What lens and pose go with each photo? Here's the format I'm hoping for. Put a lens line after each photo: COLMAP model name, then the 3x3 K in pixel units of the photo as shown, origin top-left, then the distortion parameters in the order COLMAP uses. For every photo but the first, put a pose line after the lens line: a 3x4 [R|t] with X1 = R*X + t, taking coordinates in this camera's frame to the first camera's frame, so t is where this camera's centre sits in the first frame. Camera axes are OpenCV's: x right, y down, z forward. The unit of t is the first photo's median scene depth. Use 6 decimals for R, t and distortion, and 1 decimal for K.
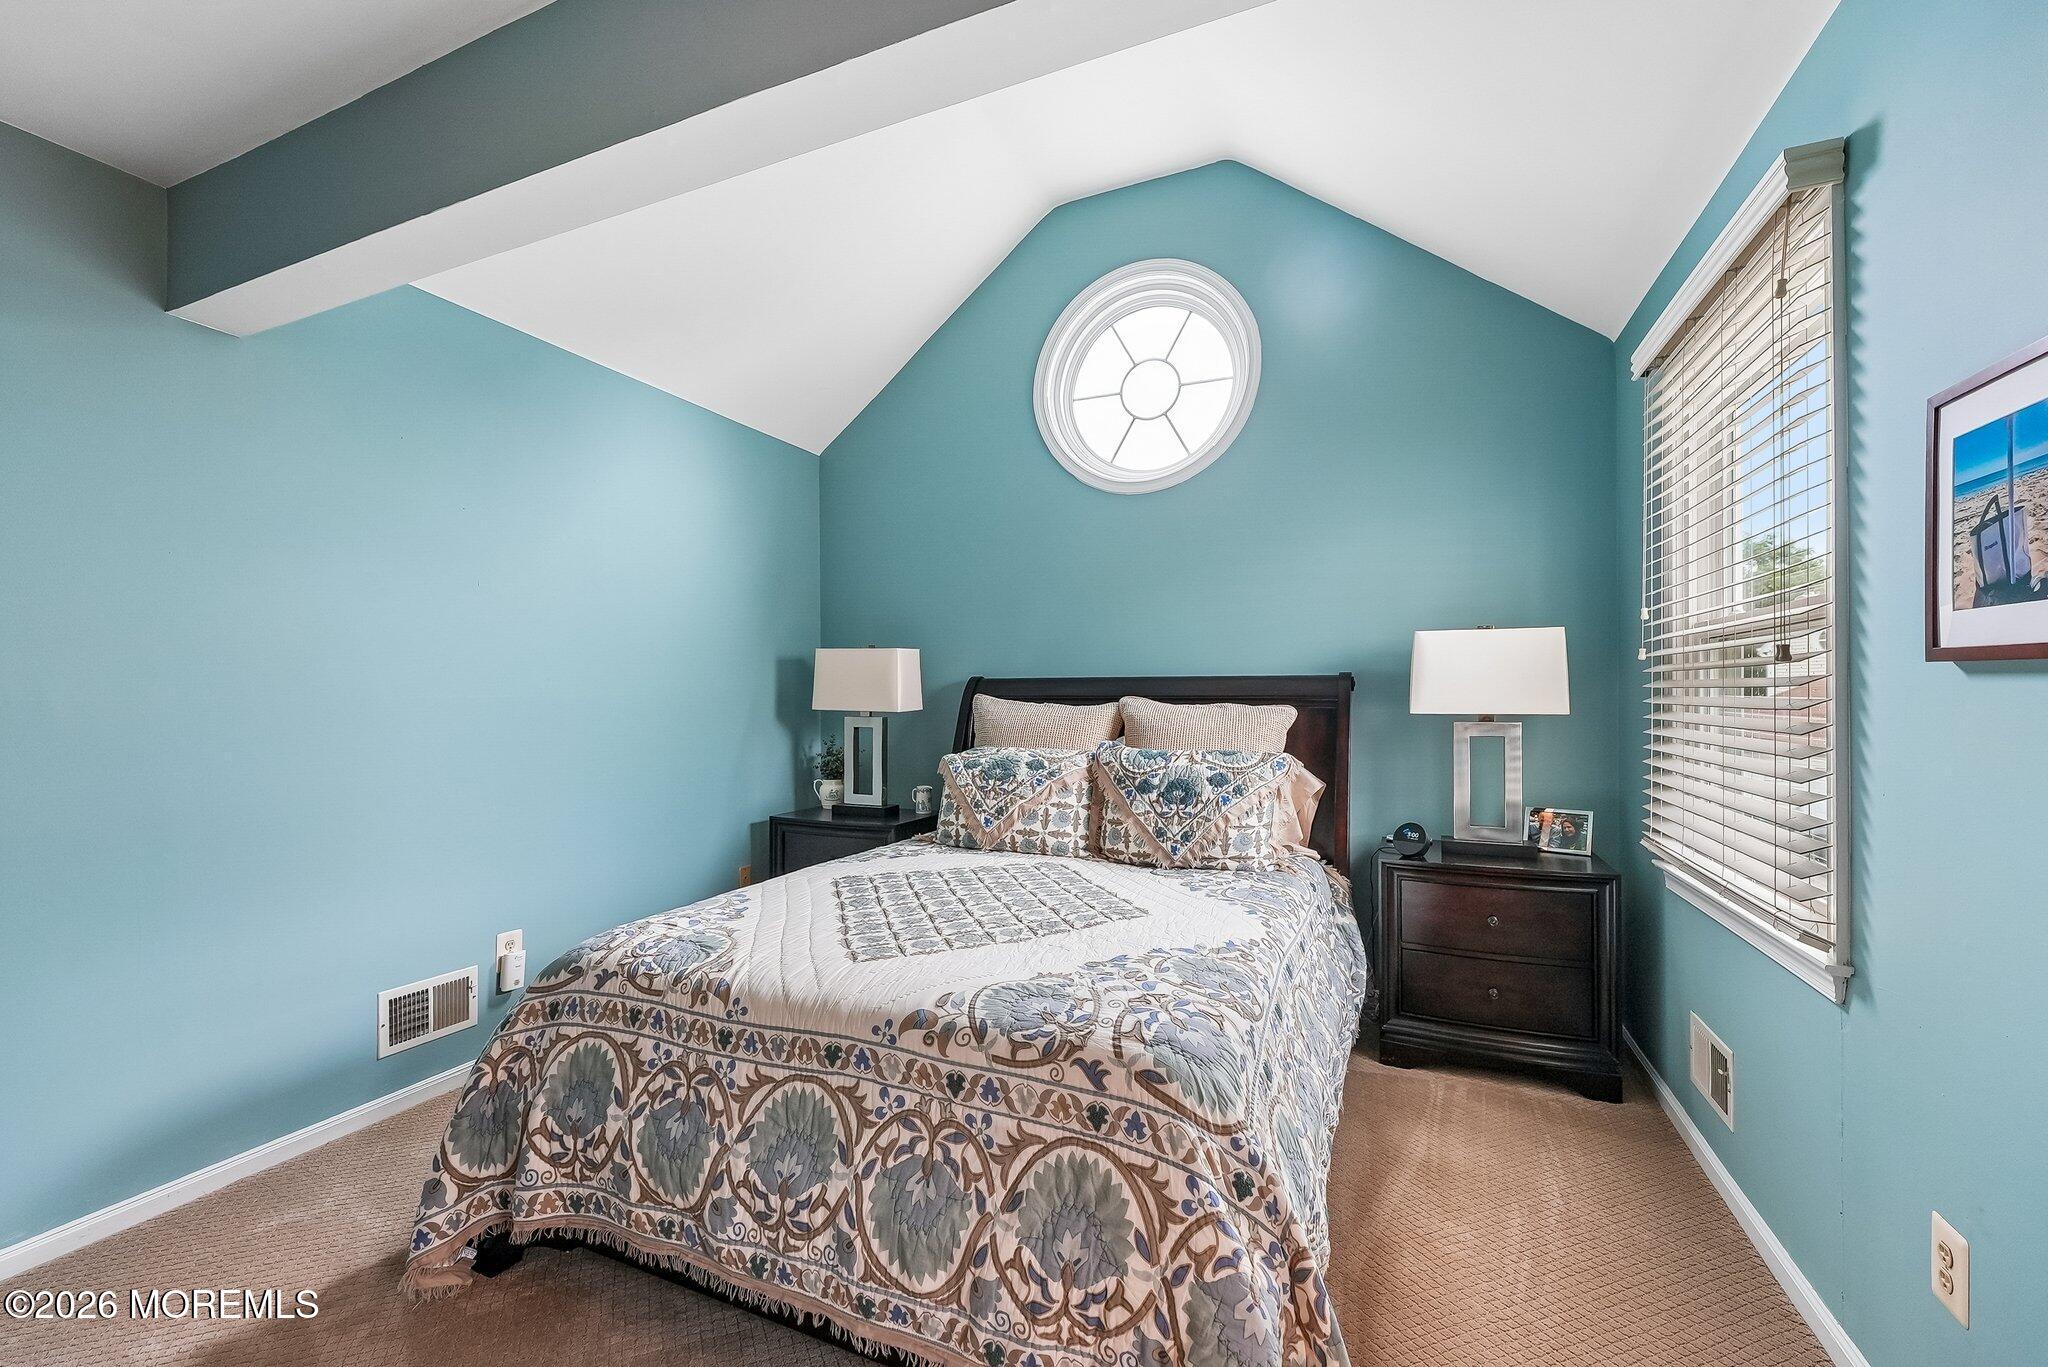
lens RADIAL K [[849.0, 0, 1011.9], [0, 849.0, 690.6], [0, 0, 1]] dist [-0.003134, -0.000376]
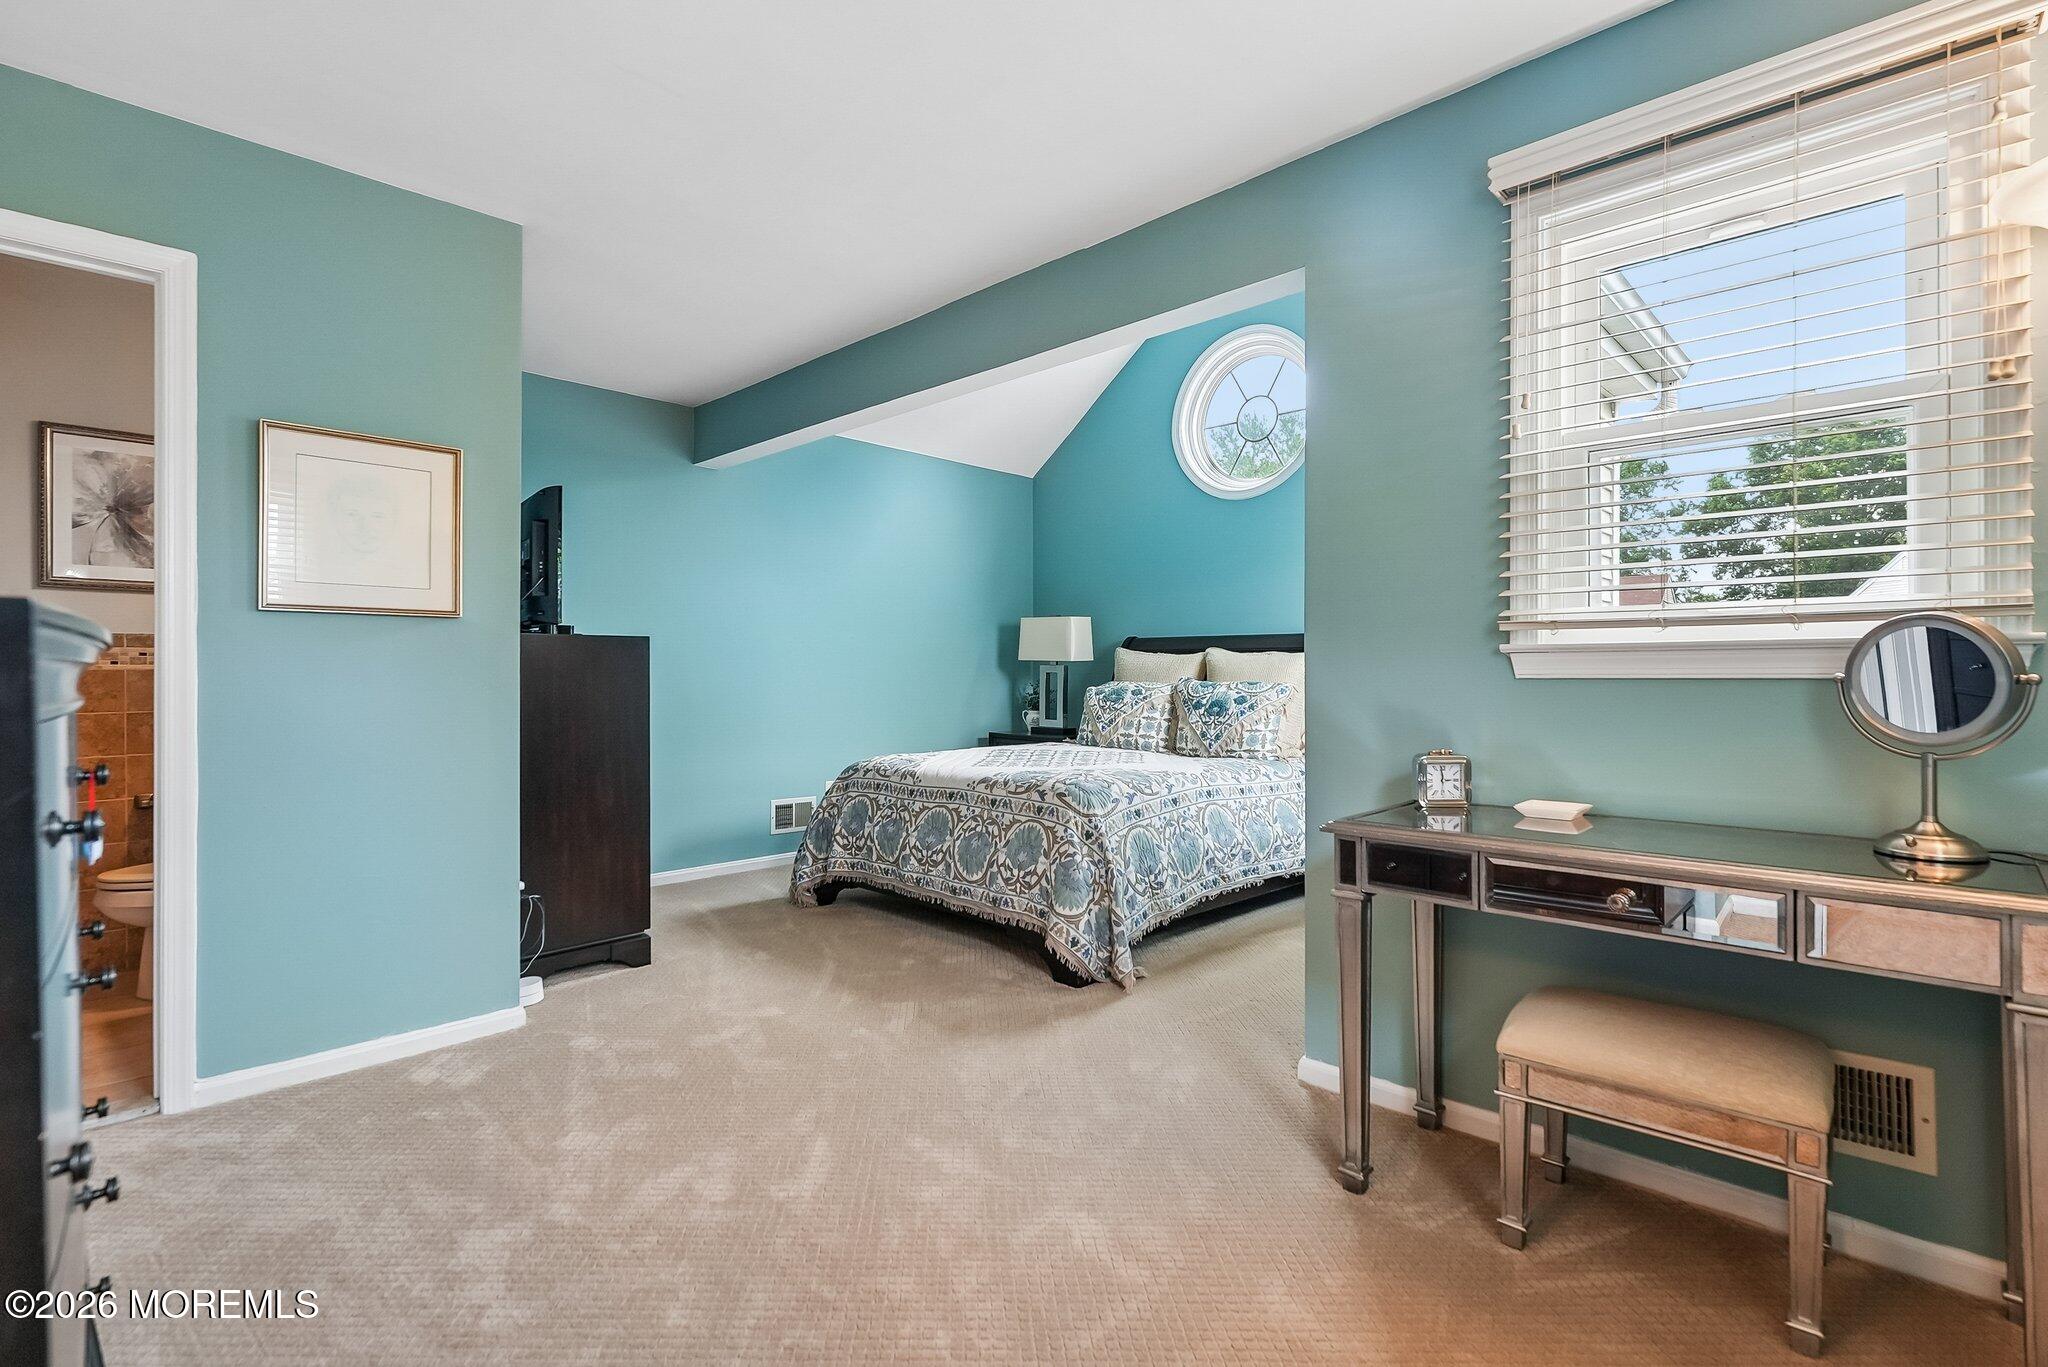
lens RADIAL K [[952.1, 0, 1019.5], [0, 952.1, 656.9], [0, 0, 1]] dist [-0.000972, 0.000051]
pose [[0.937156, 0.000269, -0.348910, 0.485312], [-0.004498, 0.999926, -0.011312, 0.051280], [0.348881, 0.012171, 0.937088, -0.756284]]
